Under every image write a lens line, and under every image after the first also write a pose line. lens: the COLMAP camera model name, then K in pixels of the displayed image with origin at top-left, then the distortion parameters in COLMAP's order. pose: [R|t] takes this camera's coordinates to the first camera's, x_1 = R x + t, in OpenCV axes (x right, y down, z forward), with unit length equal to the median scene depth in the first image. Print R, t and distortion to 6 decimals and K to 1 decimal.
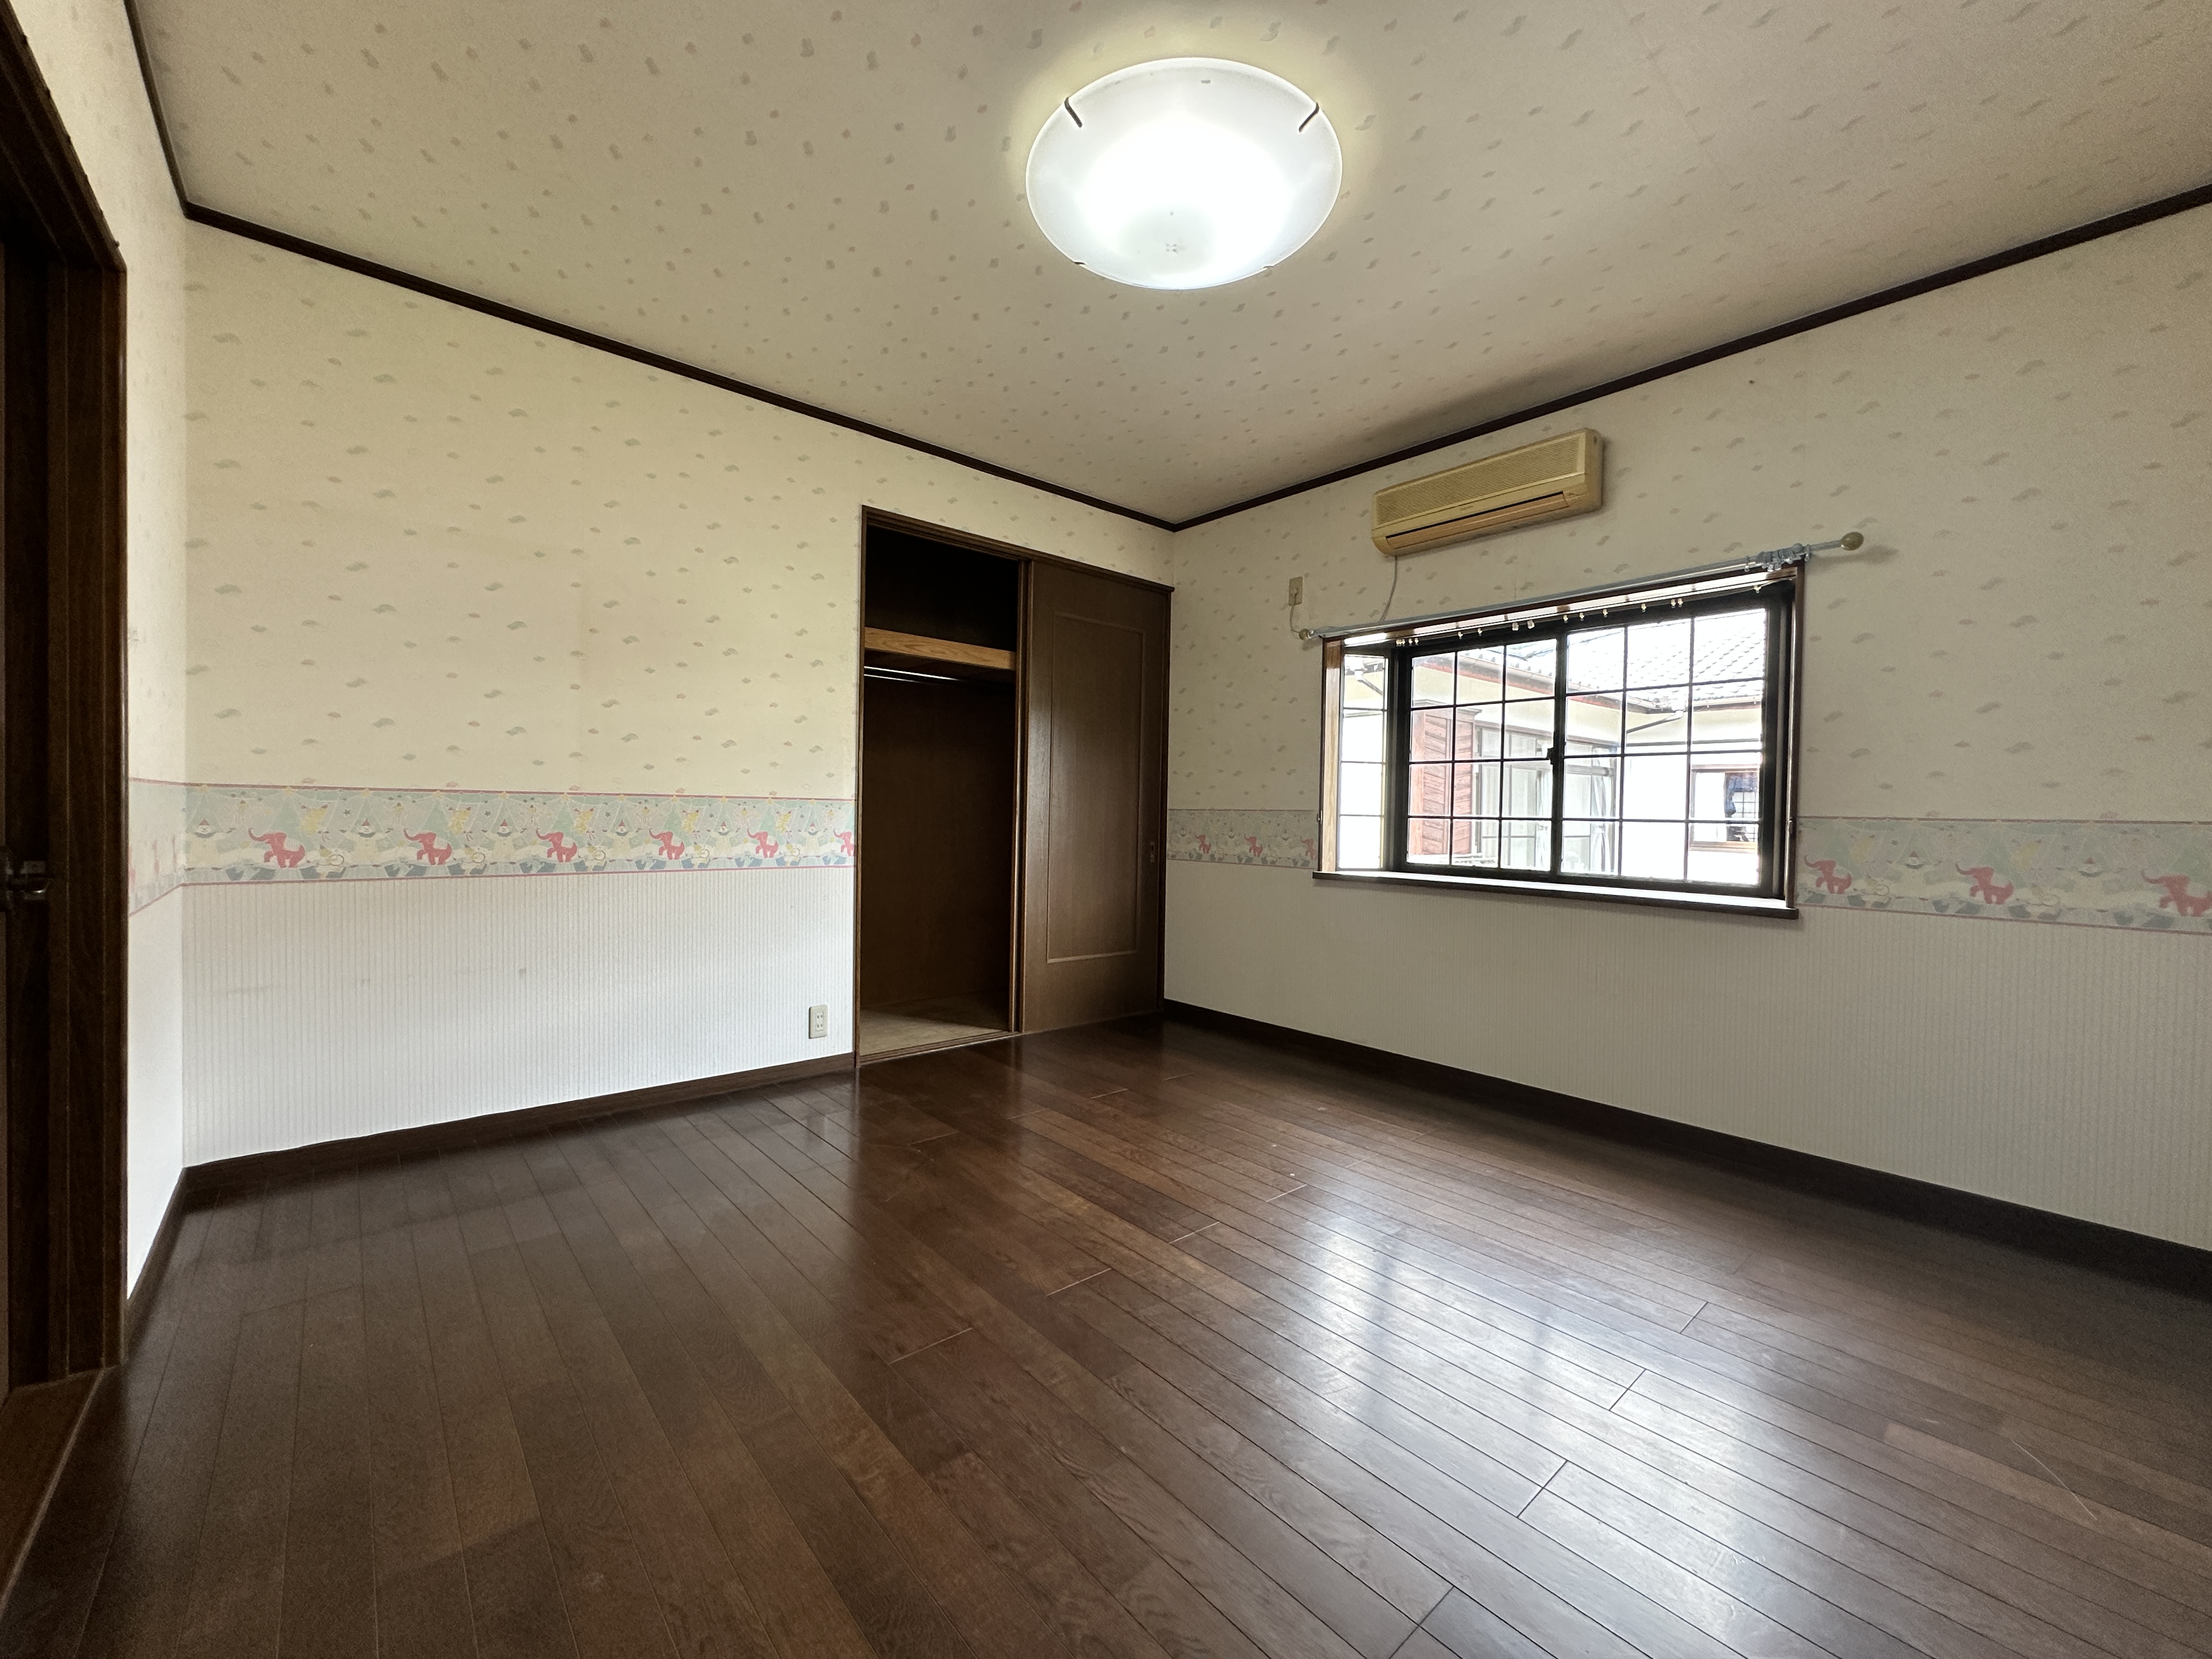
lens RADIAL K [[881.7, 0, 1106.0], [0, 881.7, 829.5], [0, 0, 1]] dist [-0.005515, -0.000019]
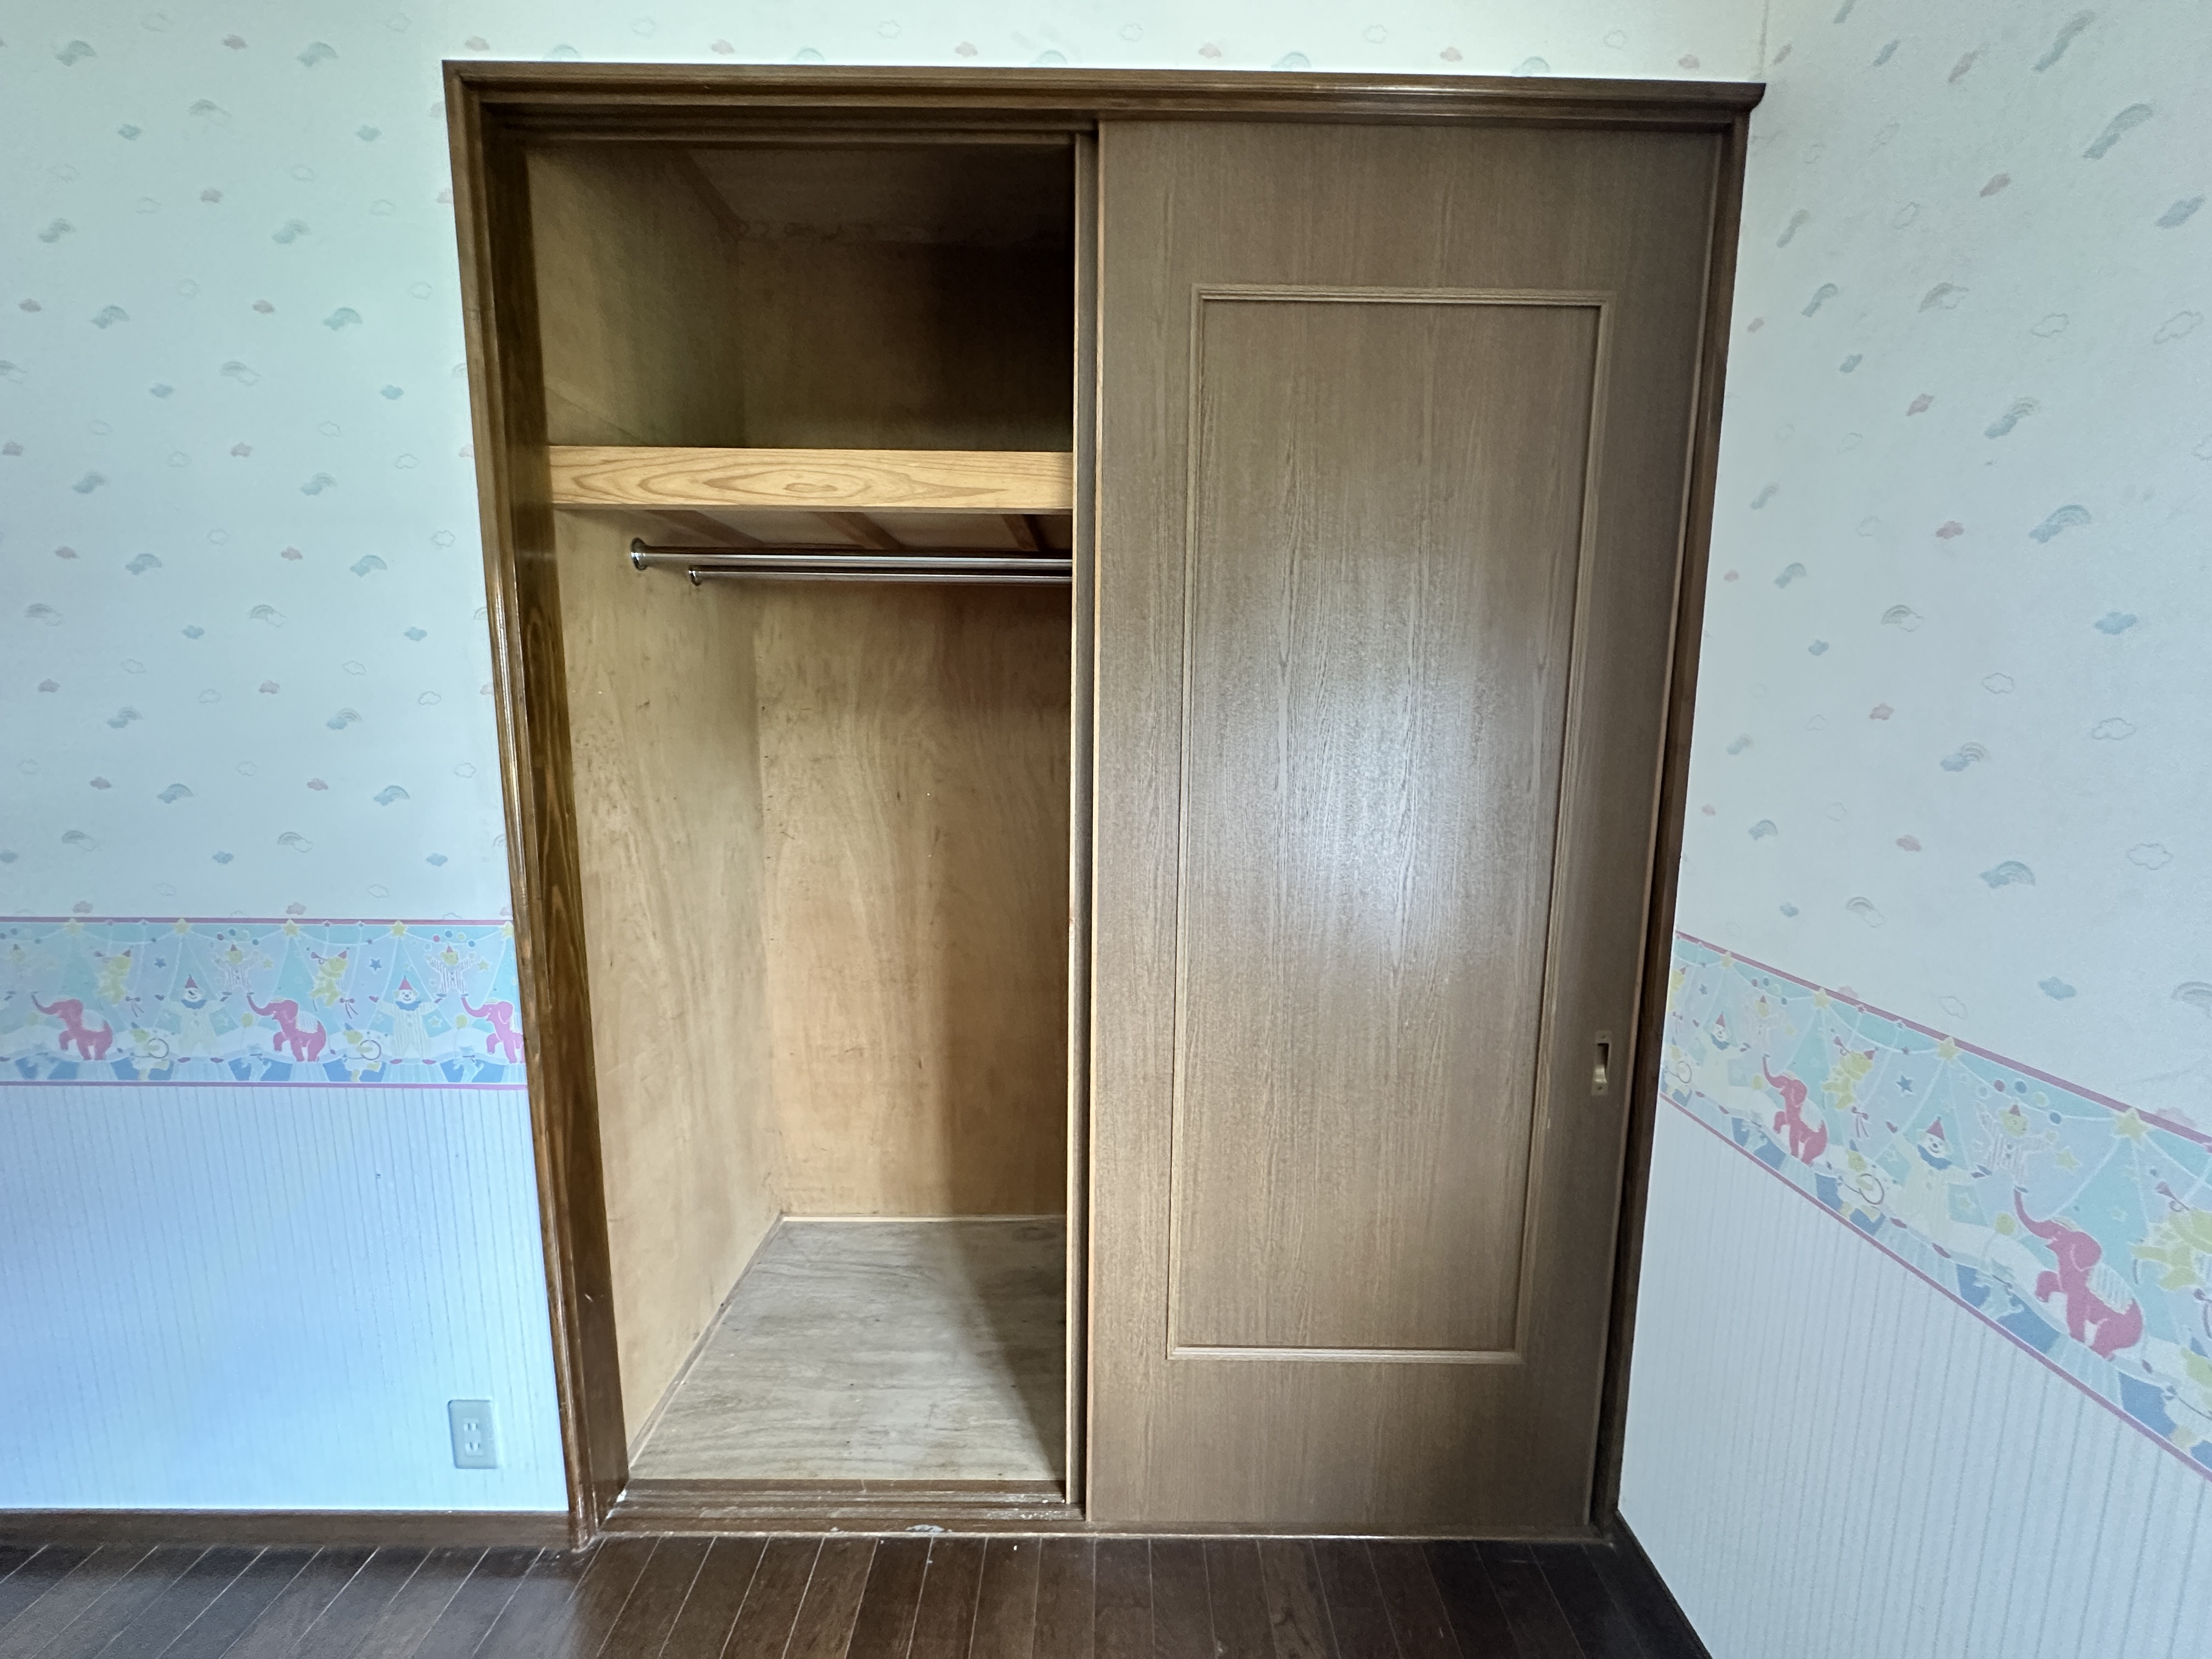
lens RADIAL K [[881.7, 0, 1106.0], [0, 881.7, 829.5], [0, 0, 1]] dist [-0.005515, -0.000019]
pose [[0.754965, 0.078714, -0.651024, 0.154092], [-0.004302, 0.993343, 0.115114, -0.119348], [0.655751, -0.084106, 0.750278, 0.897819]]
